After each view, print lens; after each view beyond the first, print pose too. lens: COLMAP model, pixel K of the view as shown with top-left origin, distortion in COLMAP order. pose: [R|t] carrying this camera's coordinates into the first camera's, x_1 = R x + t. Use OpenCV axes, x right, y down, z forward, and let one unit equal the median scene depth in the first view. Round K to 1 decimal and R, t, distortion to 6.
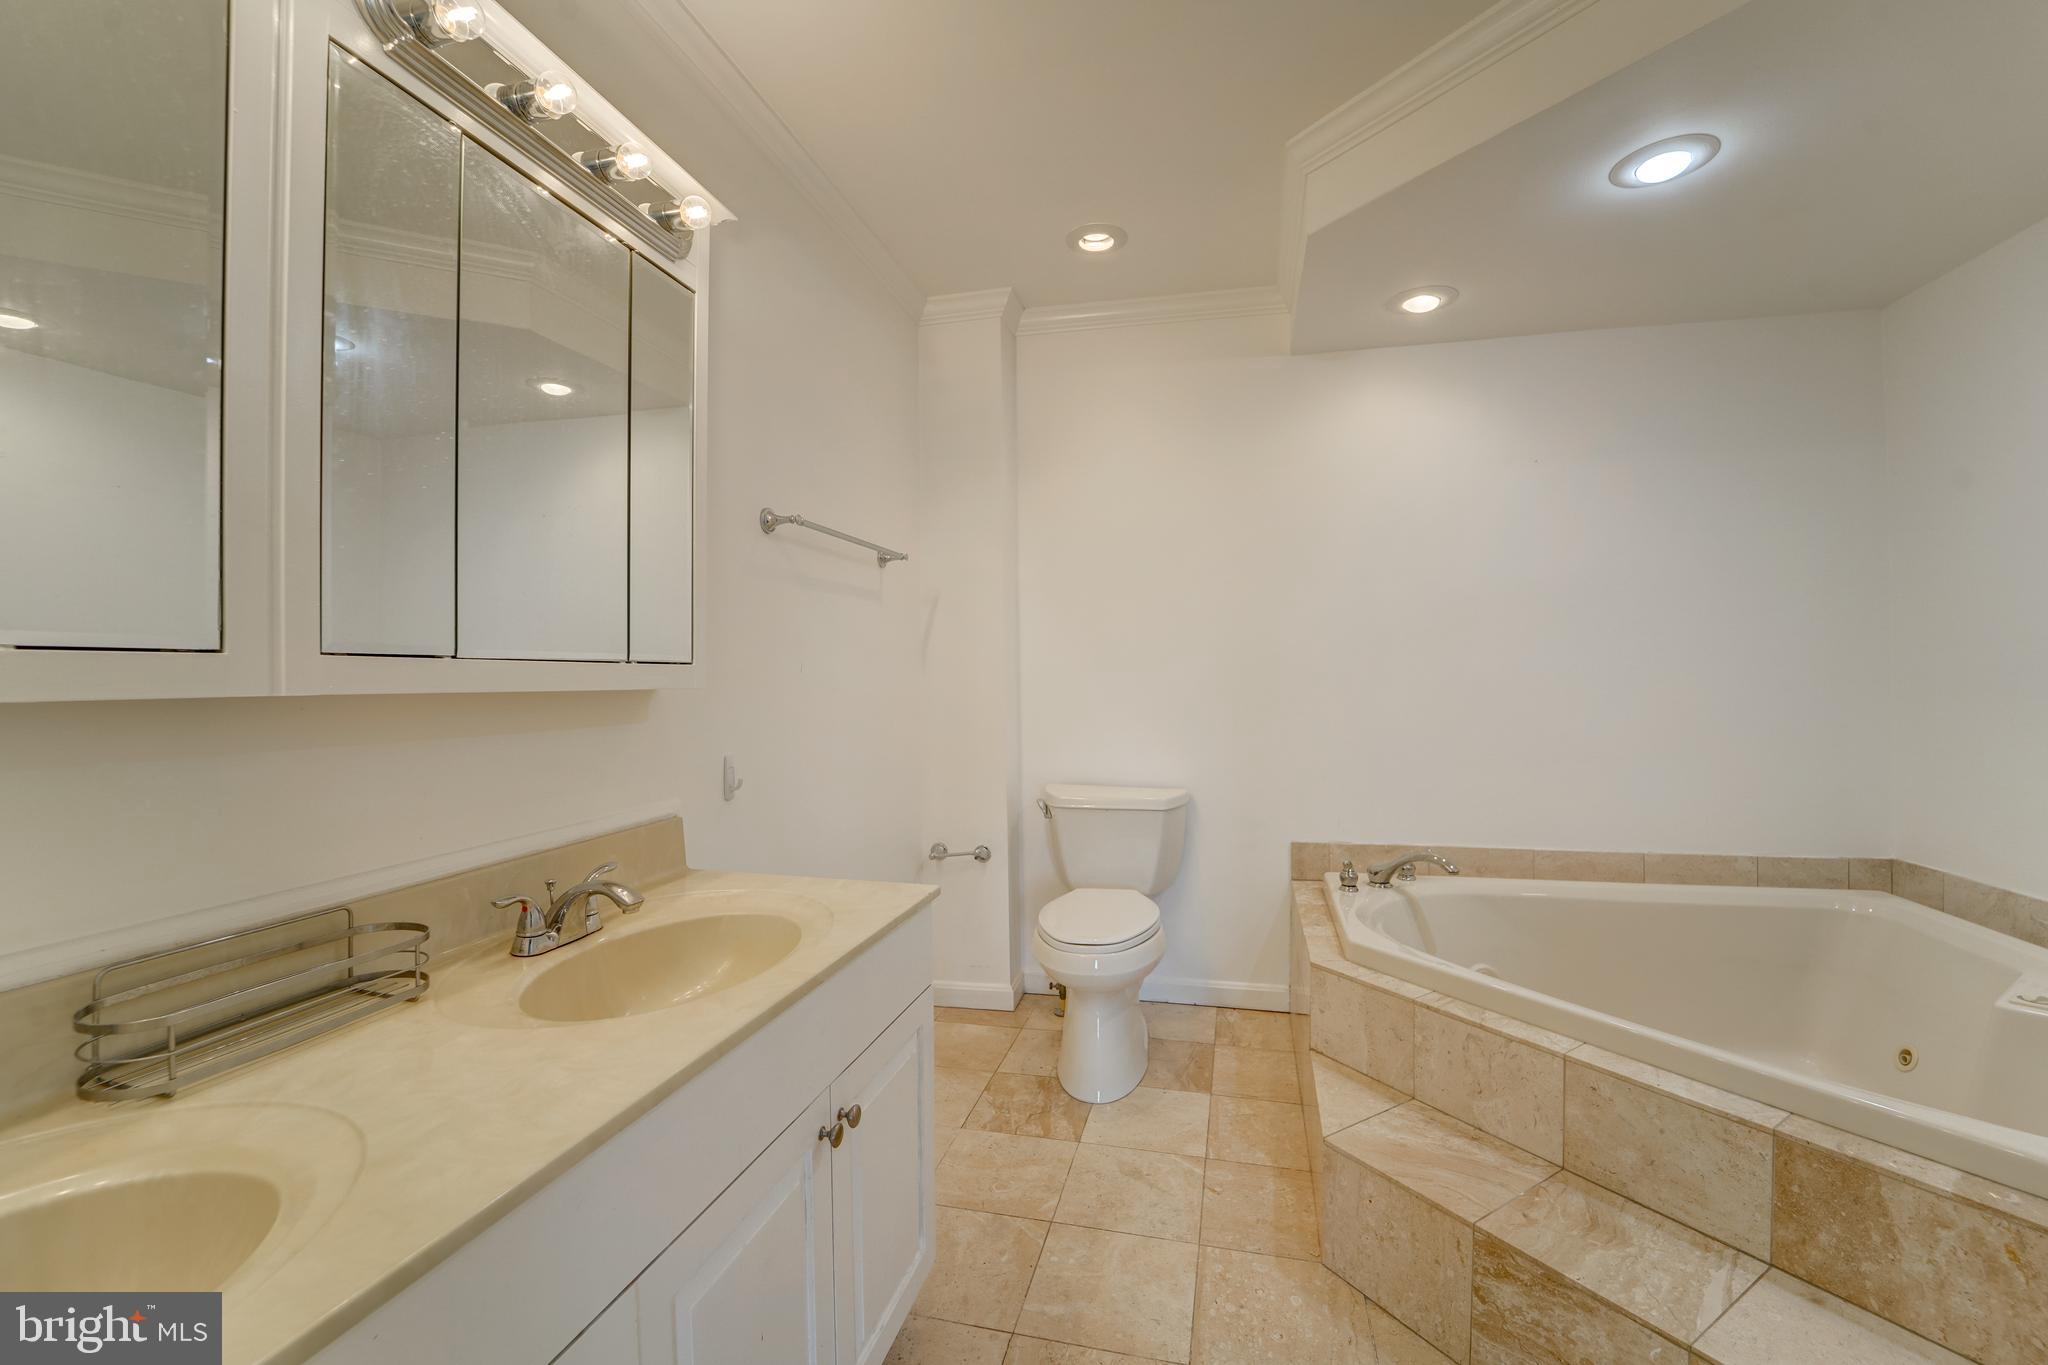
lens RADIAL K [[837.2, 0, 1024.3], [0, 837.2, 674.1], [0, 0, 1]] dist [-0.019218, 0.001601]
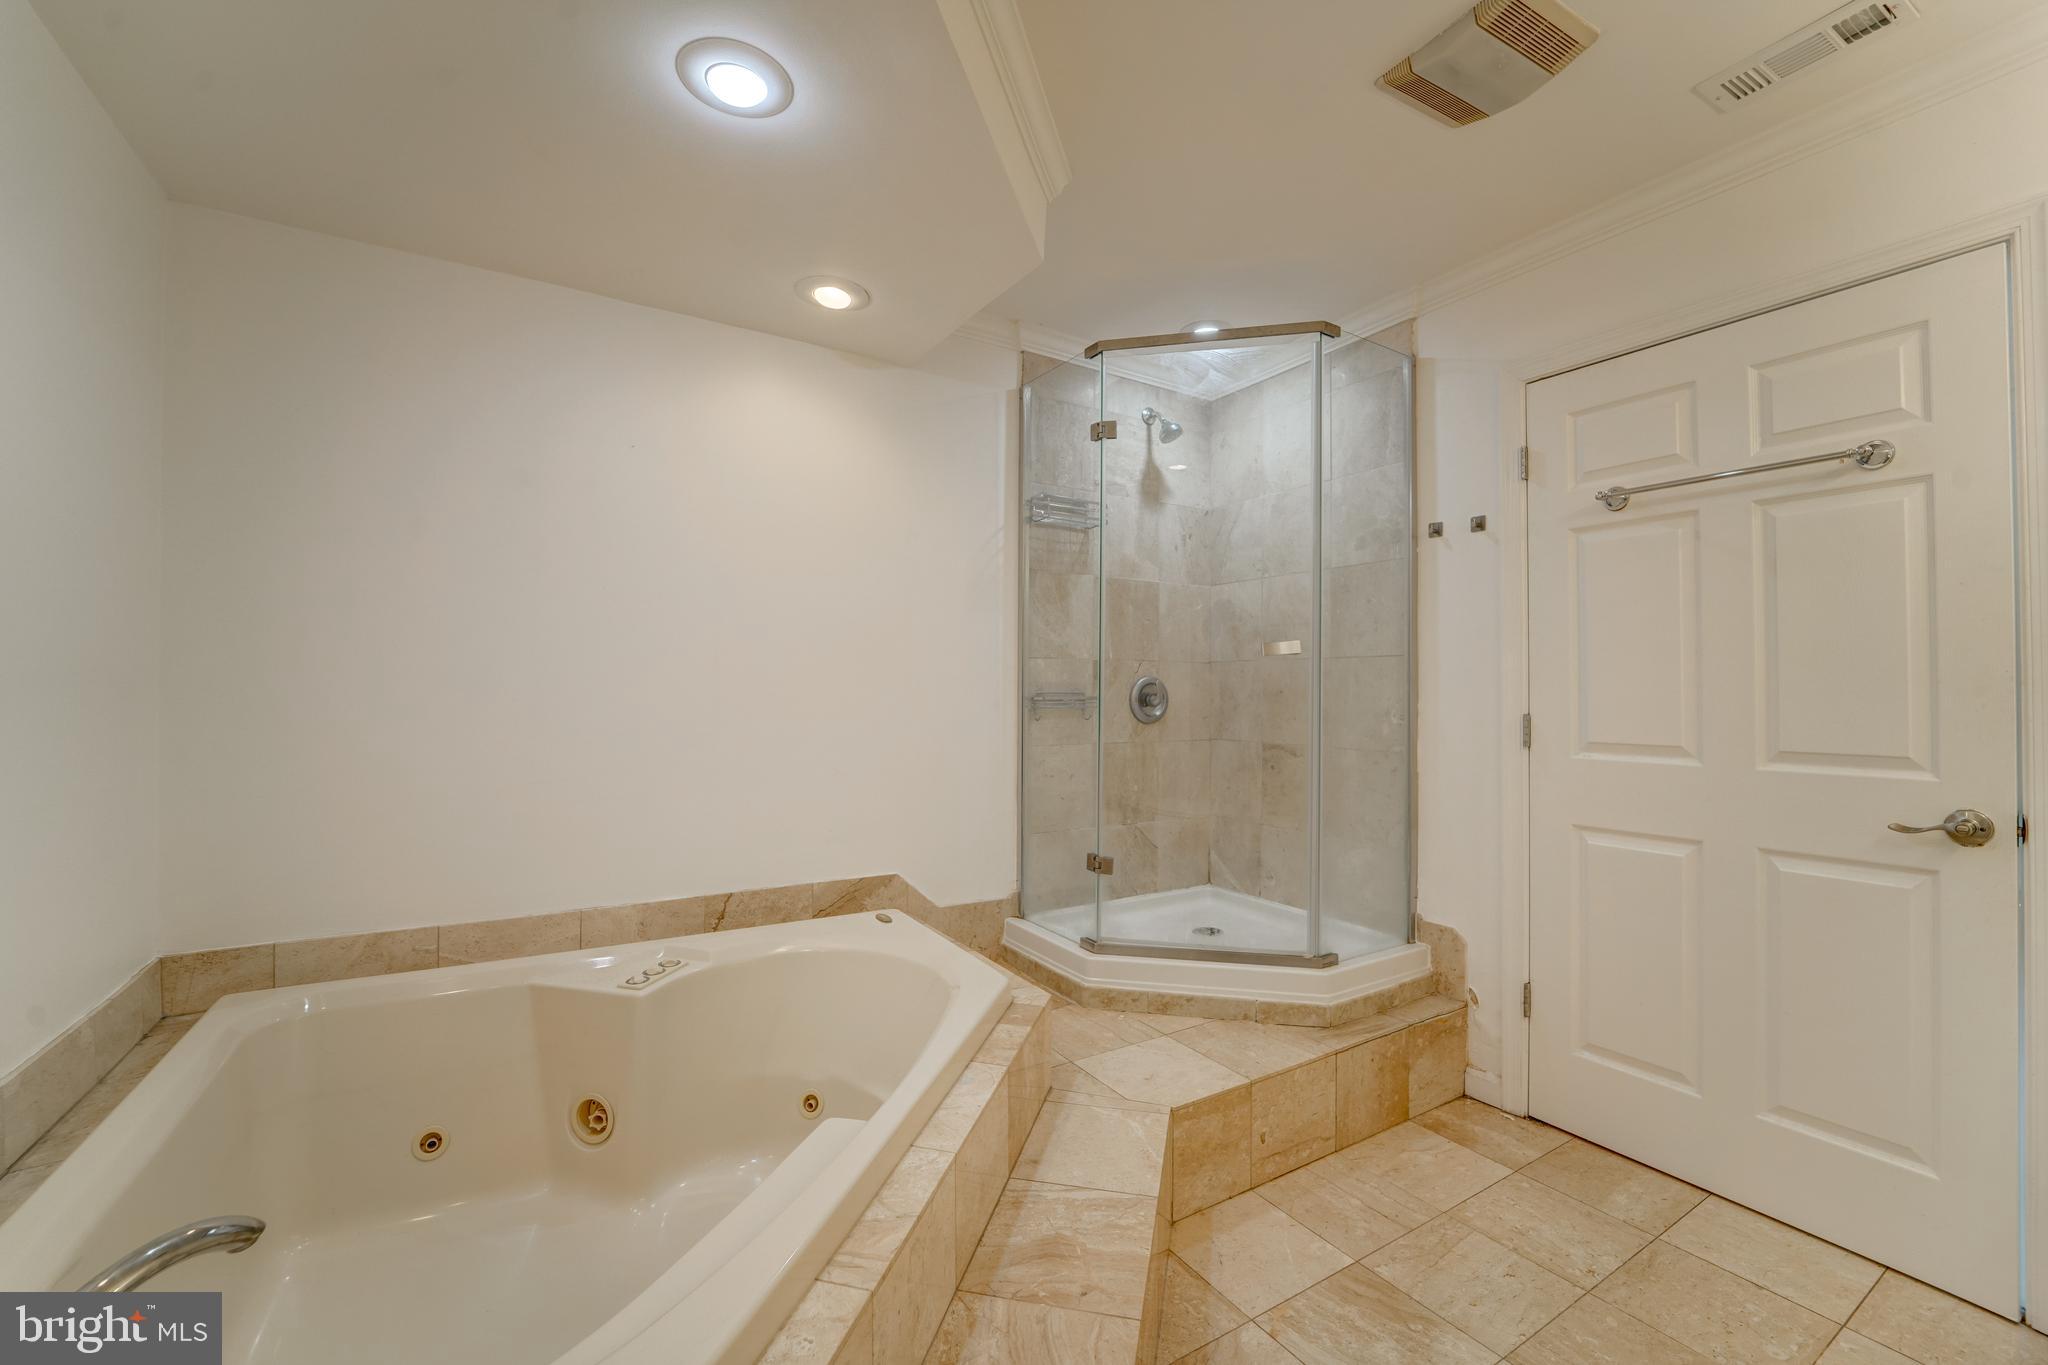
lens RADIAL K [[837.2, 0, 1028.0], [0, 837.2, 682.5], [0, 0, 1]] dist [-0.019218, 0.001601]
pose [[-0.722143, 0.012552, 0.691630, 0.006599], [0.001675, 0.999864, -0.016397, -0.007699], [-0.691742, -0.010683, -0.722066, 1.640724]]
